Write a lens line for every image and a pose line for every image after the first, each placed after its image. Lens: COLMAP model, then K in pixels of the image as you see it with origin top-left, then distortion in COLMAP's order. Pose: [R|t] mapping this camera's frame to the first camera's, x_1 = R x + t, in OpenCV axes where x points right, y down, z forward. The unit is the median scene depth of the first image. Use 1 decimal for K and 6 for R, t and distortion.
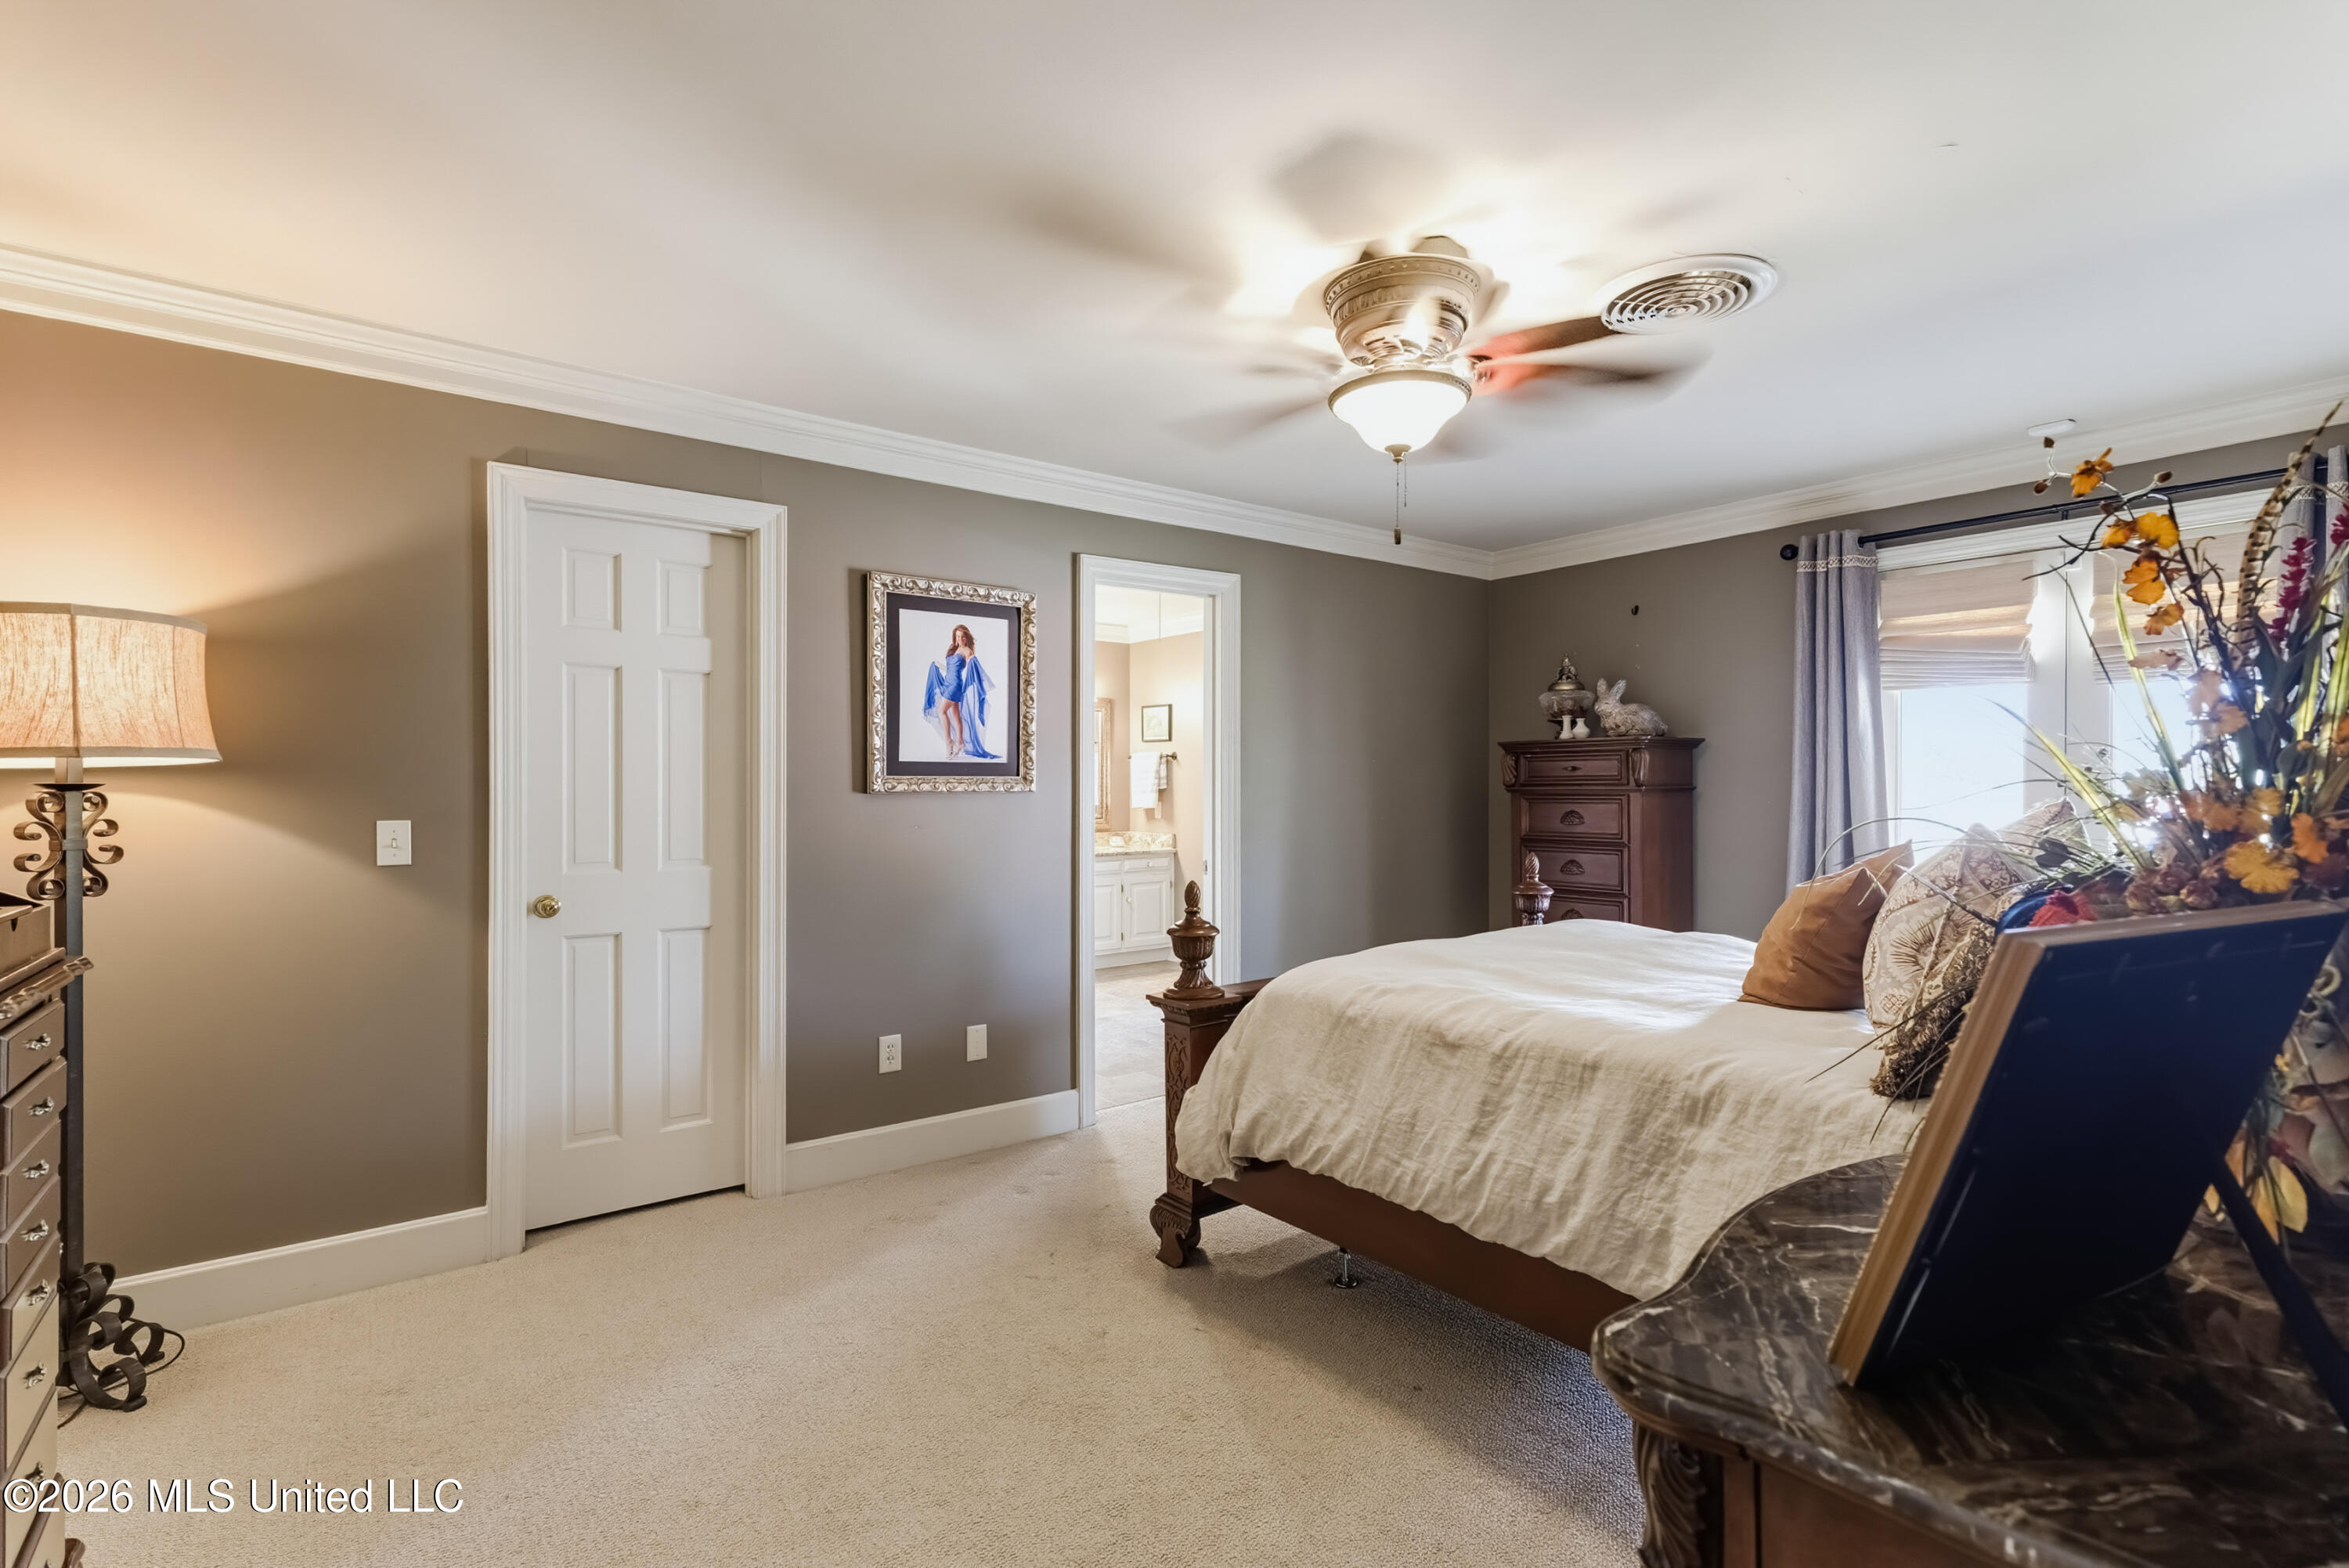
lens RADIAL K [[1084.8, 0, 1187.1], [0, 1084.8, 788.2], [0, 0, 1]] dist [0.000121, 0.000066]
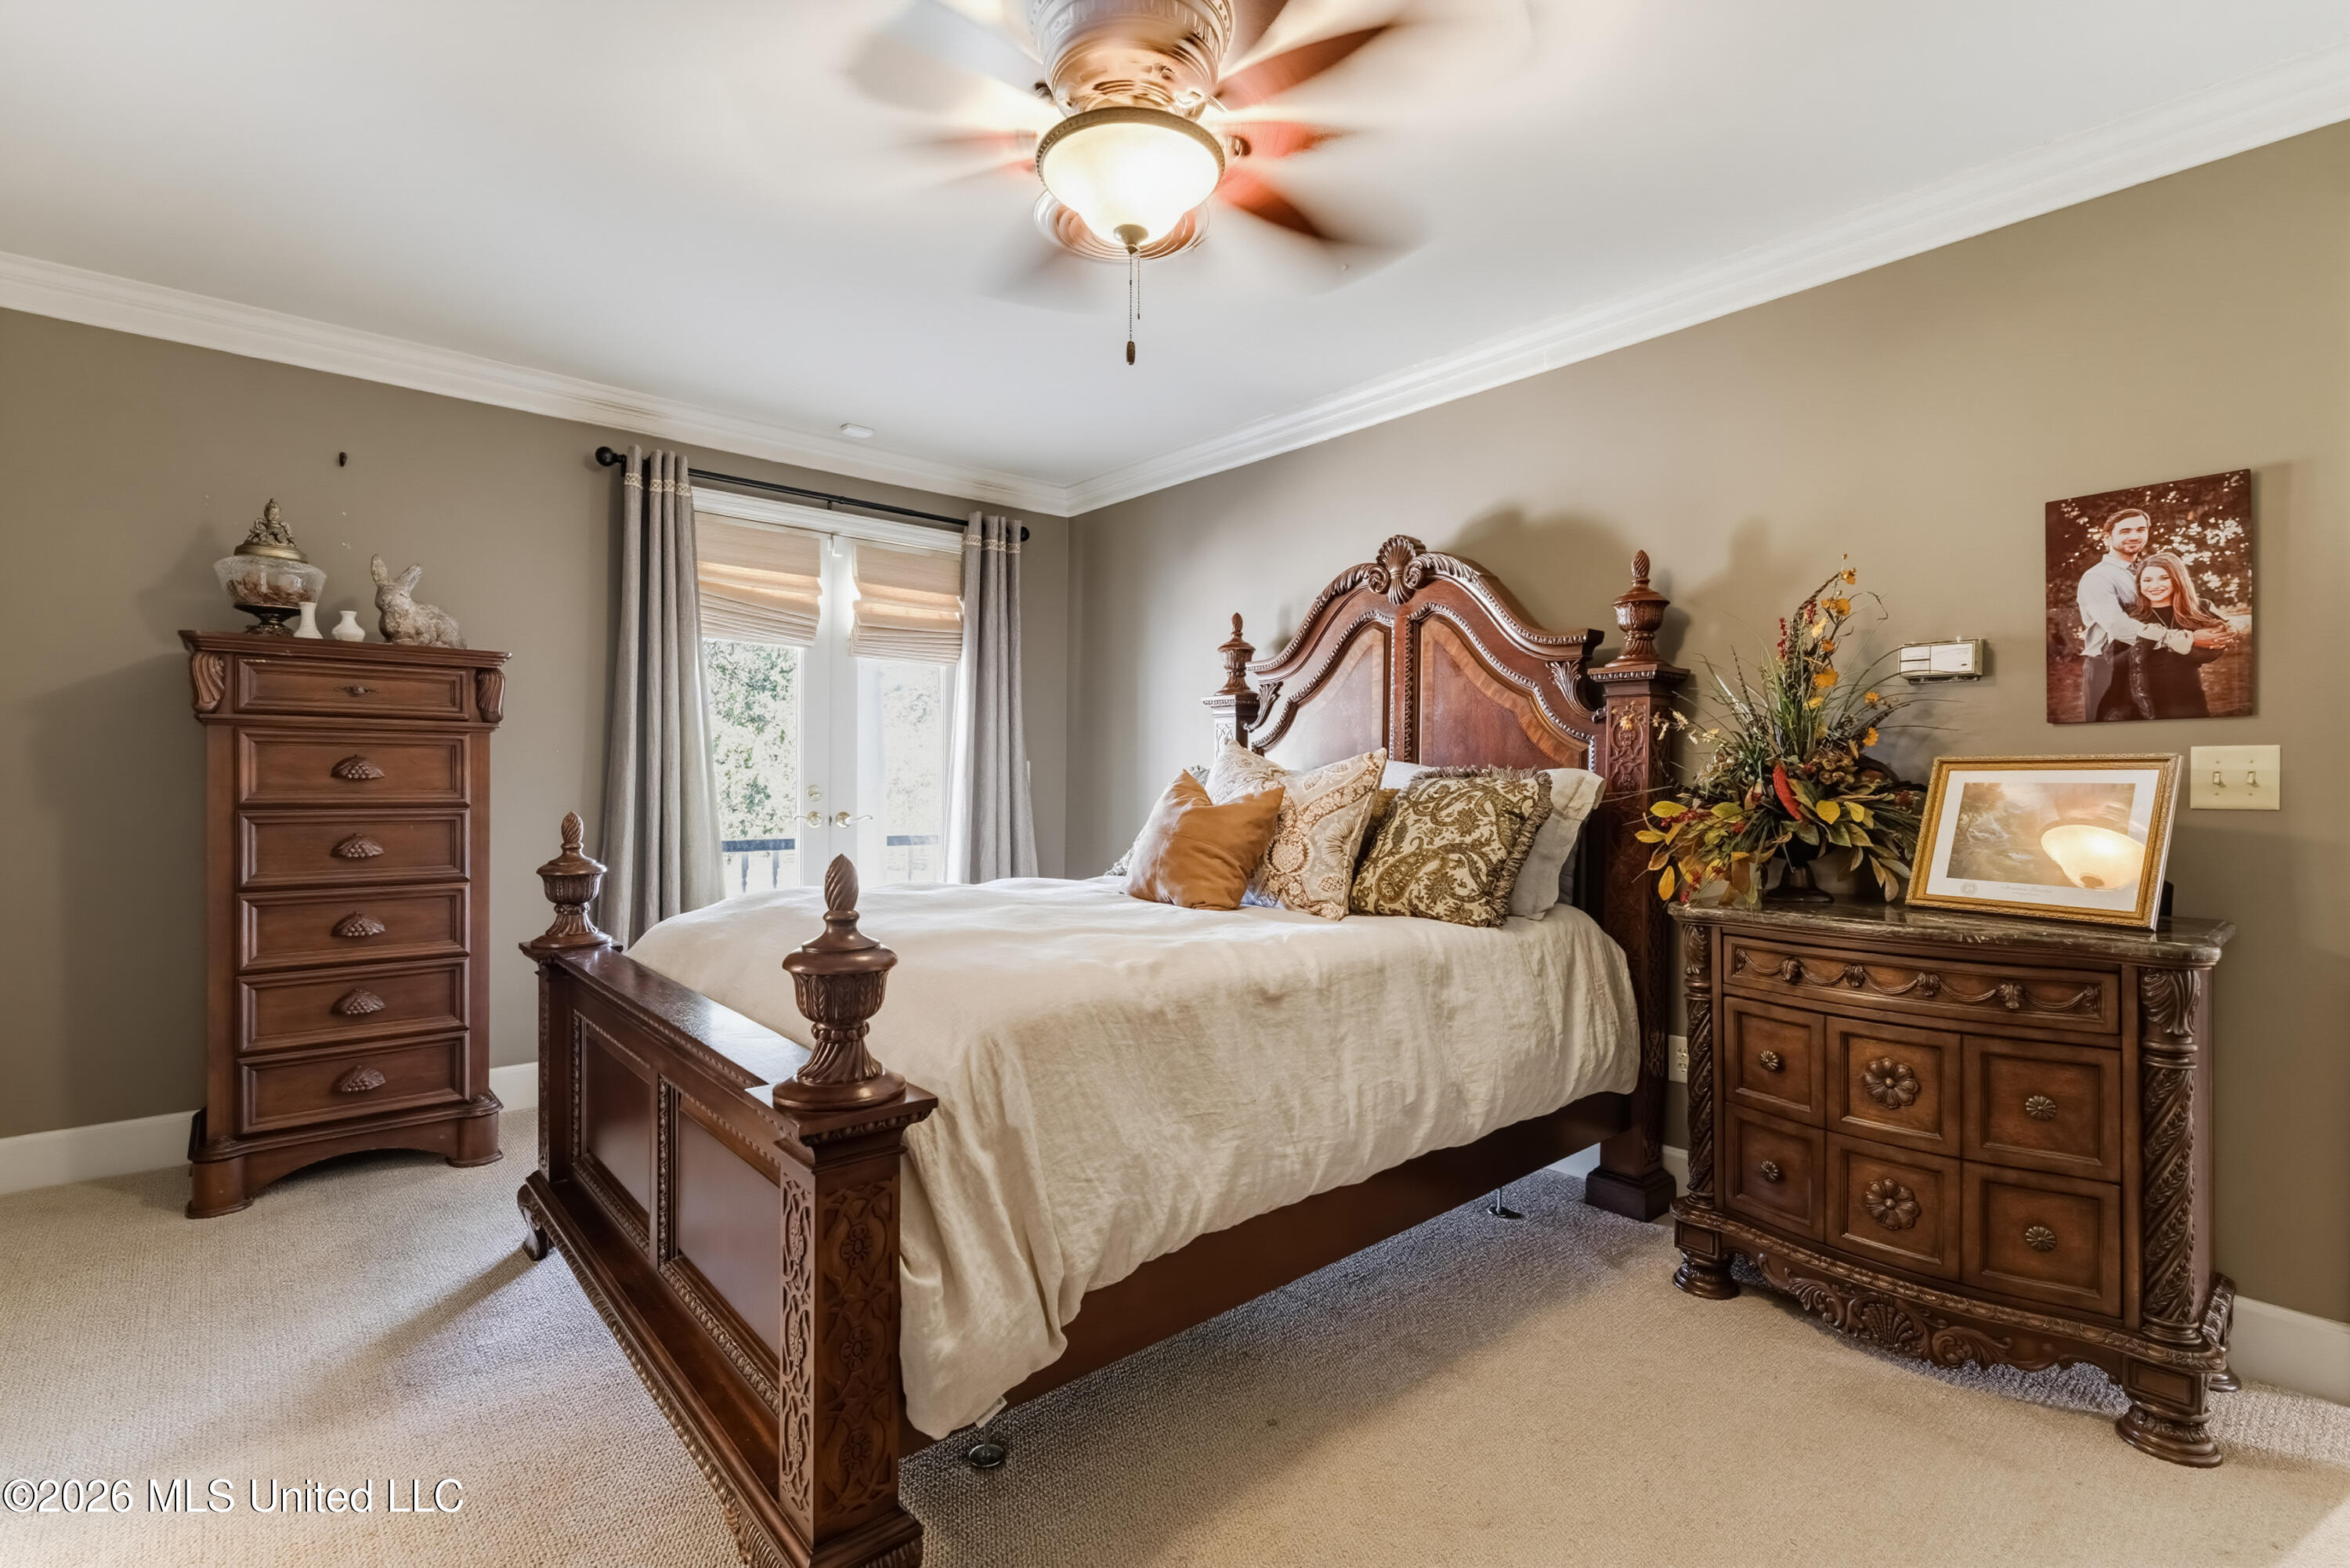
lens RADIAL K [[1085.3, 0, 1189.6], [0, 1085.3, 782.9], [0, 0, 1]] dist [0.000121, 0.000066]
pose [[-0.074013, -0.002900, 0.997253, -0.361719], [-0.006865, 0.999974, 0.002399, 0.036517], [-0.997234, -0.006669, -0.074031, 0.662241]]
